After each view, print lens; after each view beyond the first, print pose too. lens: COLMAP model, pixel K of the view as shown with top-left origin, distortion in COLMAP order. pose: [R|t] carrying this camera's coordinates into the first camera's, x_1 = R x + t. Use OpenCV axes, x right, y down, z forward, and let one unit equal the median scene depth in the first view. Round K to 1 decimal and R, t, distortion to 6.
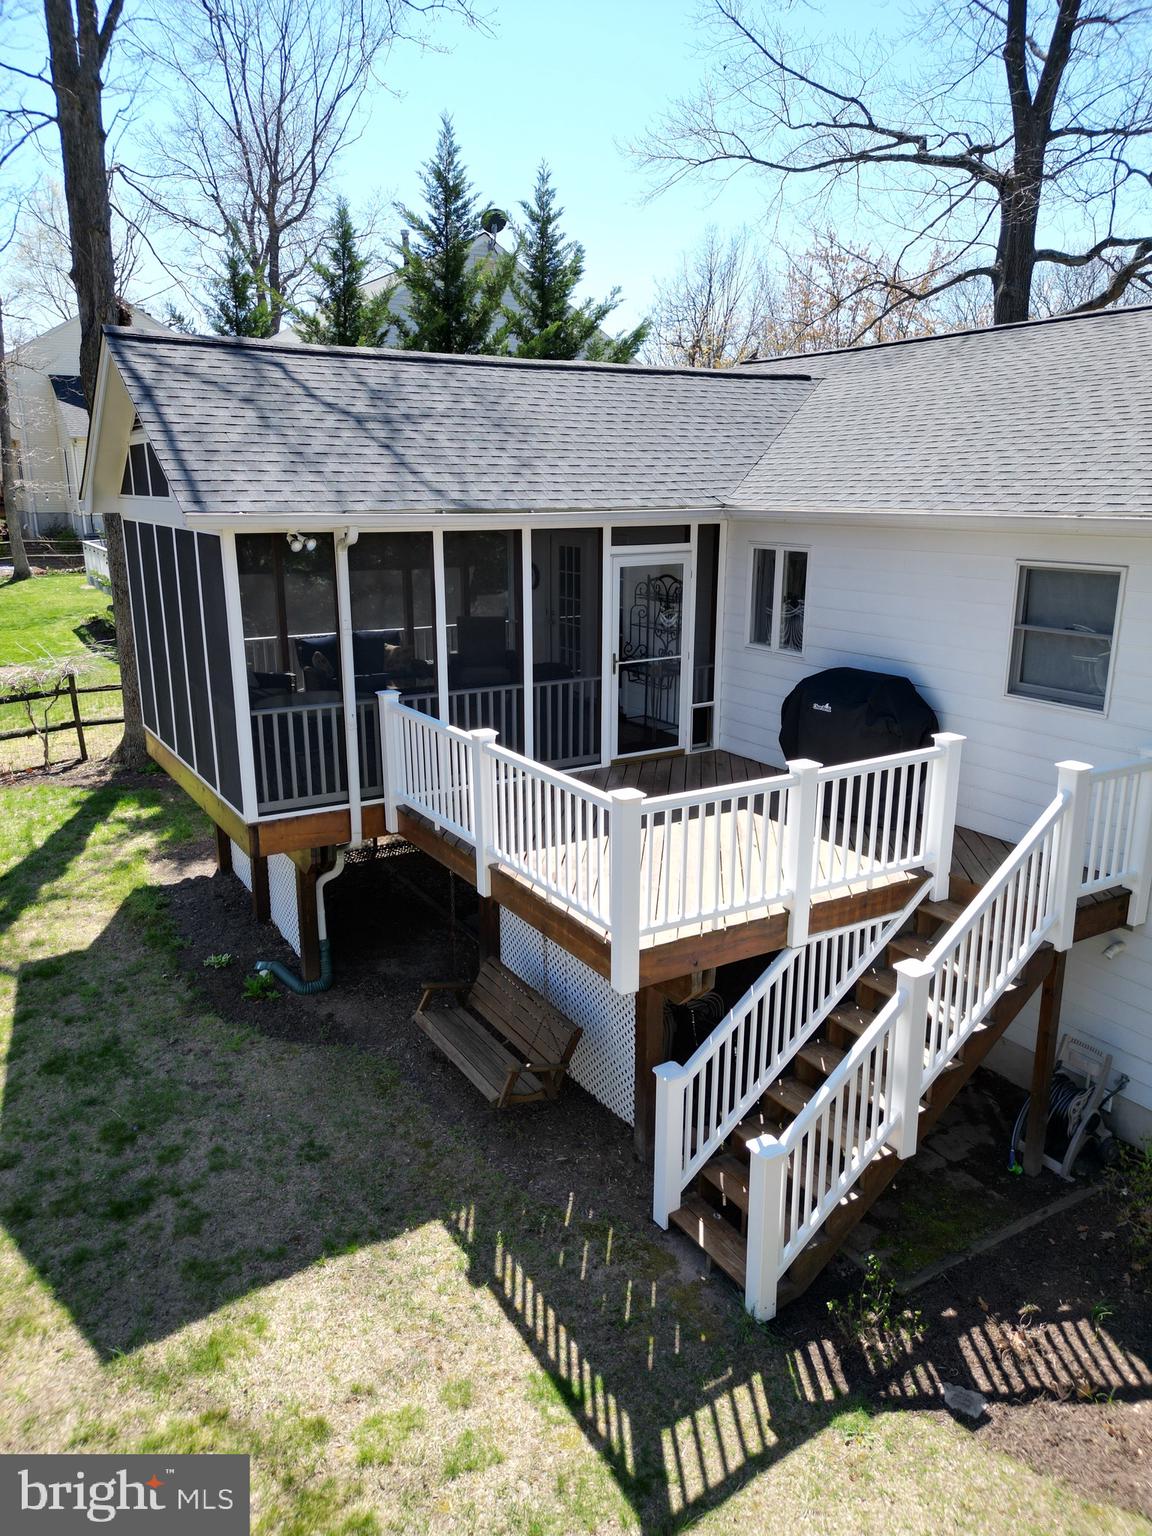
lens RADIAL K [[1083.4, 0, 576.0], [0, 1083.4, 768.0], [0, 0, 1]] dist [0.069764, -0.066080]
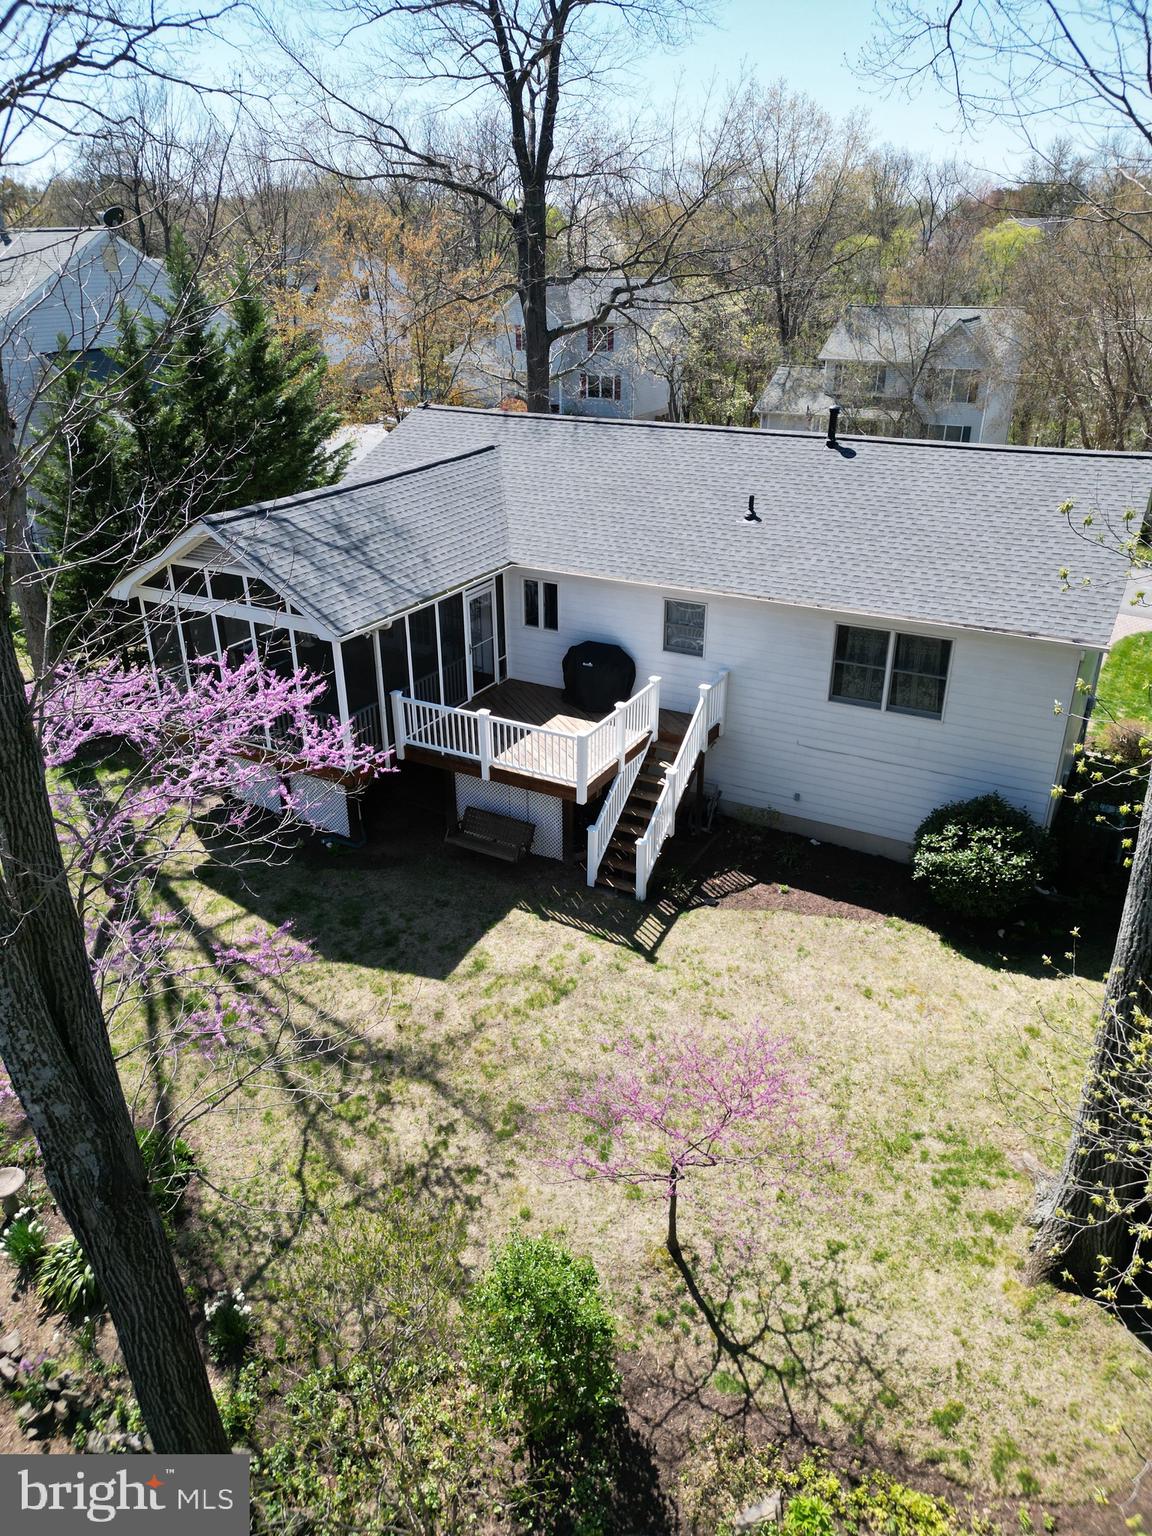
lens RADIAL K [[1080.6, 0, 570.8], [0, 1080.6, 767.9], [0, 0, 1]] dist [0.113622, -0.155459]
pose [[0.871002, -0.216483, 0.441011, -1.028776], [0.129862, 0.967203, 0.218299, -0.420442], [-0.473805, -0.132868, 0.870549, -1.173581]]
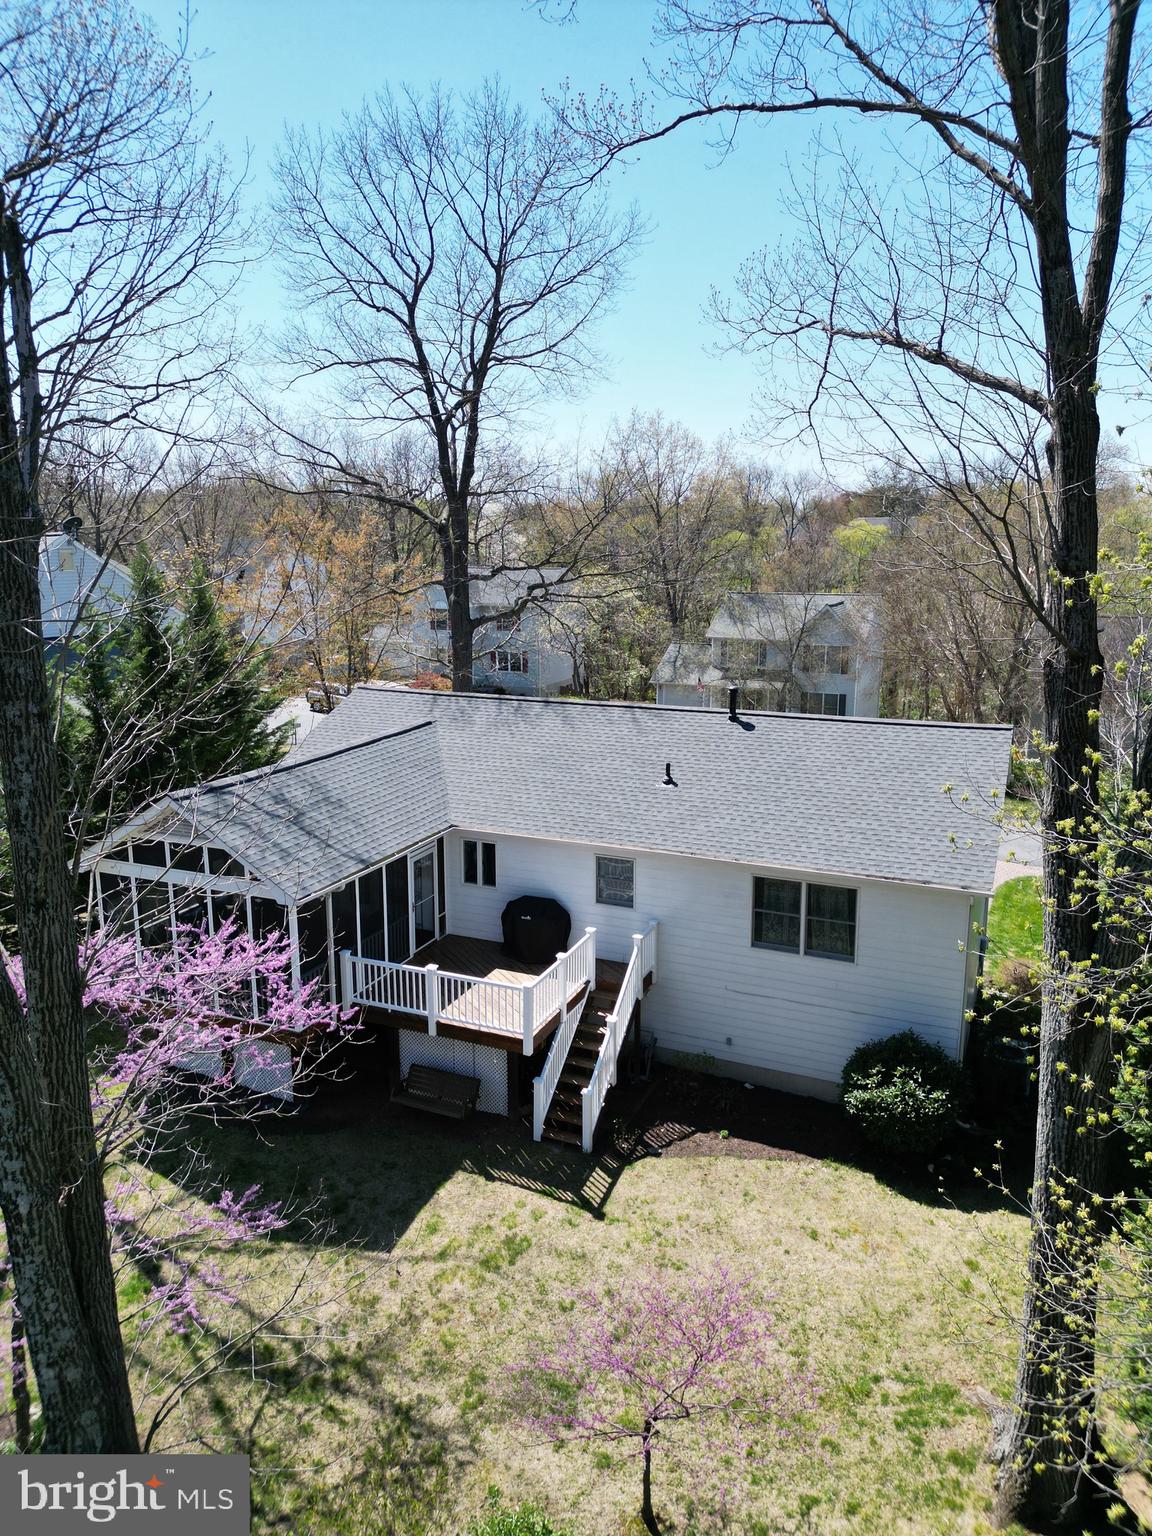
lens RADIAL K [[1083.4, 0, 576.0], [0, 1083.4, 768.0], [0, 0, 1]] dist [0.069764, -0.066080]
pose [[0.820484, -0.122549, 0.558380, -1.189103], [0.146182, 0.989255, 0.002313, -0.456622], [-0.552663, 0.079727, 0.829582, -1.289054]]
